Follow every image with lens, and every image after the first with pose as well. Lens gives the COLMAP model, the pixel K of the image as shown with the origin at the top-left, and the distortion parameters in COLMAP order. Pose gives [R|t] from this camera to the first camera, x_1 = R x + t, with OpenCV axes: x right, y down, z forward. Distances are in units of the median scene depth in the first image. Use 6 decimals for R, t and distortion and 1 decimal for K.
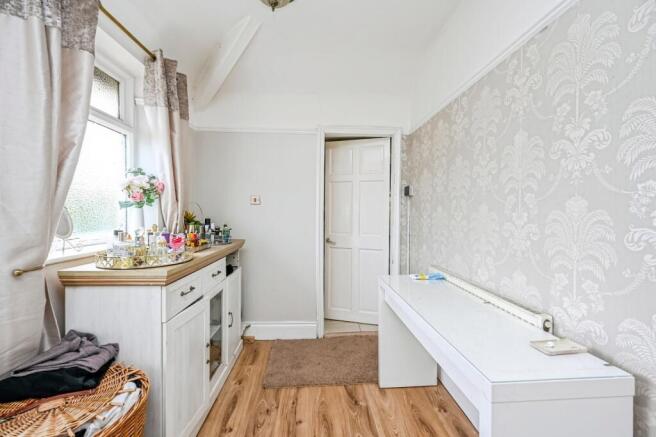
lens RADIAL K [[275.7, 0, 336.7], [0, 275.7, 211.4], [0, 0, 1]] dist [-0.001031, -0.000010]
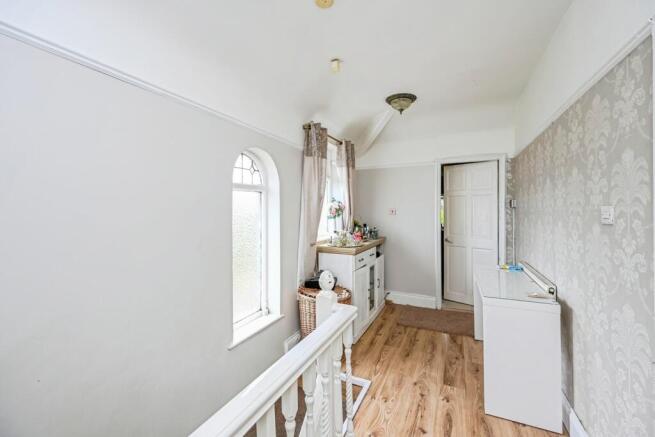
lens RADIAL K [[275.3, 0, 336.1], [0, 275.3, 211.4], [0, 0, 1]] dist [-0.001031, -0.000010]
pose [[0.881553, -0.005253, -0.472056, 0.197192], [0.006345, 0.999980, 0.000723, -0.058928], [0.472043, -0.003633, 0.881568, -0.646795]]
